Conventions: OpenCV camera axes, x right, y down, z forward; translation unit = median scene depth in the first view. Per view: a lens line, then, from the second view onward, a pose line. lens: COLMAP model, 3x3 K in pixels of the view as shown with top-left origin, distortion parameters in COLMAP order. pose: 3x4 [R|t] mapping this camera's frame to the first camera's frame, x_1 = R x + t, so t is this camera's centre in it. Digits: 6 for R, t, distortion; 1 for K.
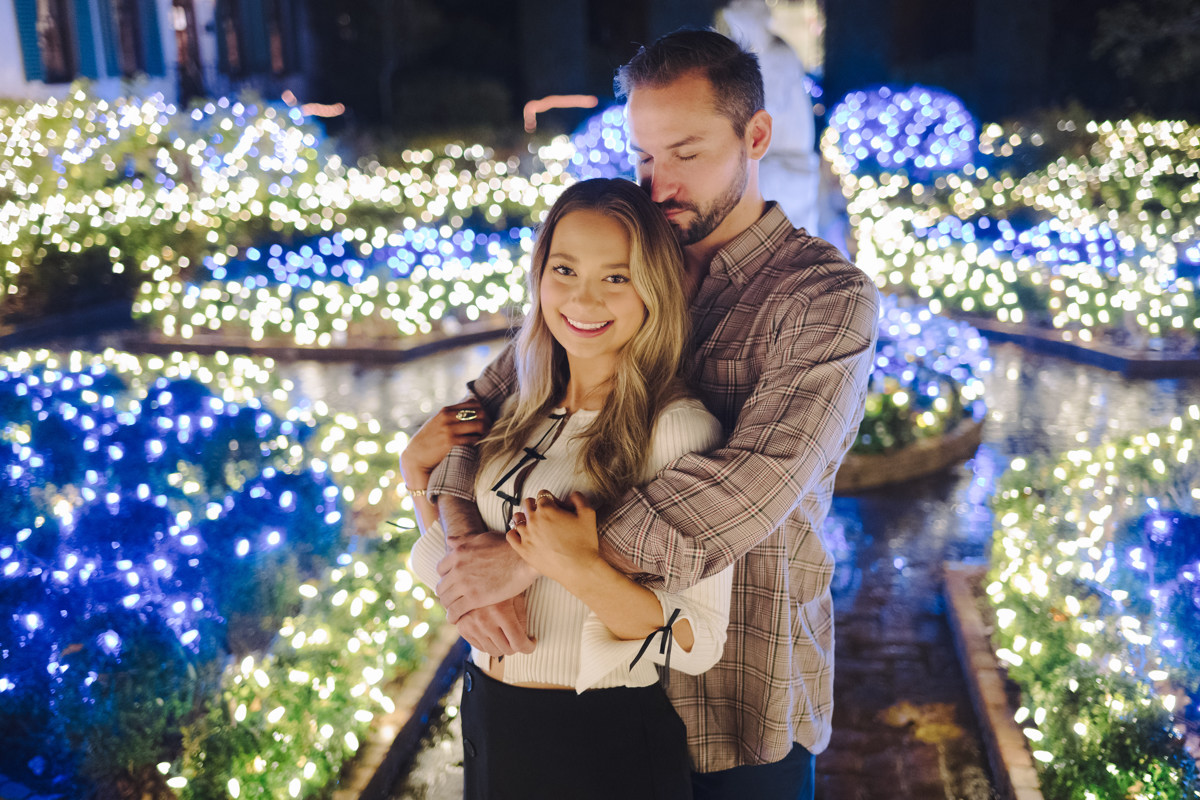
lens RADIAL K [[1188.0, 0, 581.5], [0, 1188.0, 400.0], [0, 0, 1]] dist [0.002675, -0.011581]
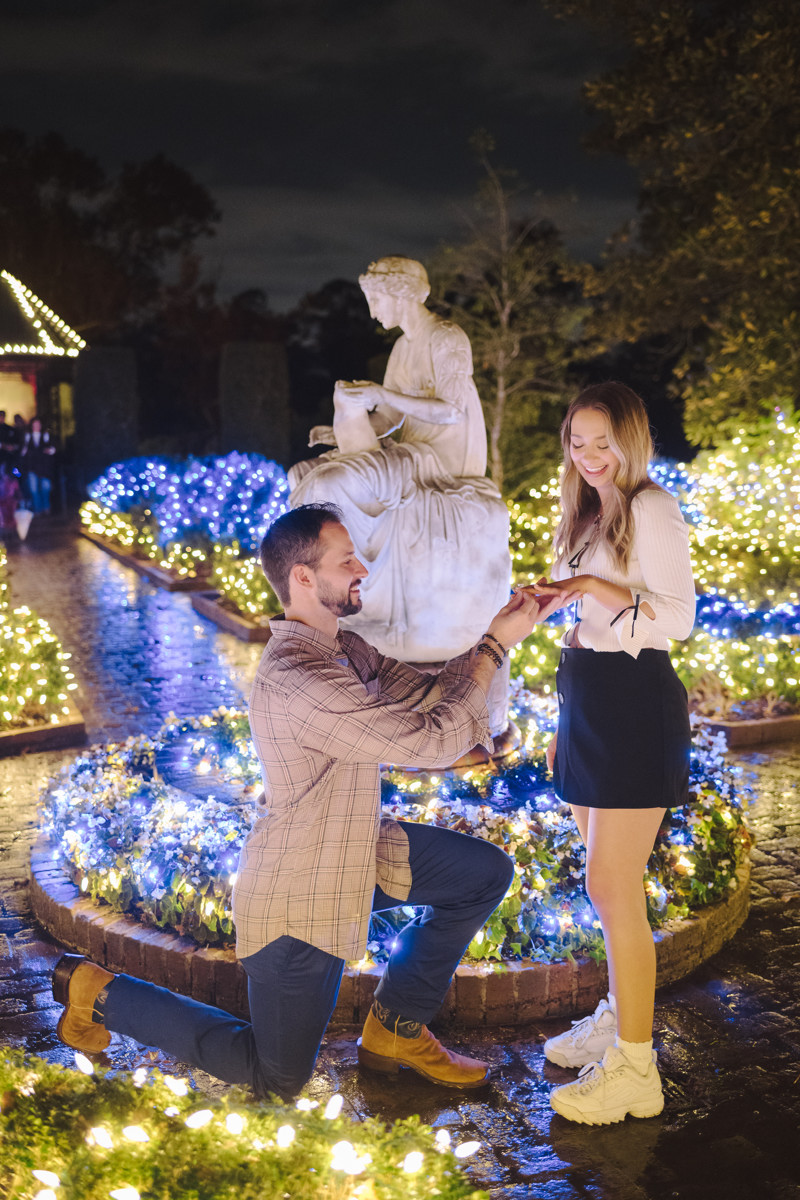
lens RADIAL K [[1188.0, 0, 400.0], [0, 1188.0, 600.0], [0, 0, 1]] dist [0.002675, -0.011581]
pose [[0.847698, -0.031091, 0.529567, -0.165673], [0.115511, 0.985146, -0.127064, -0.040042], [-0.517750, 0.168883, 0.838698, 0.351836]]
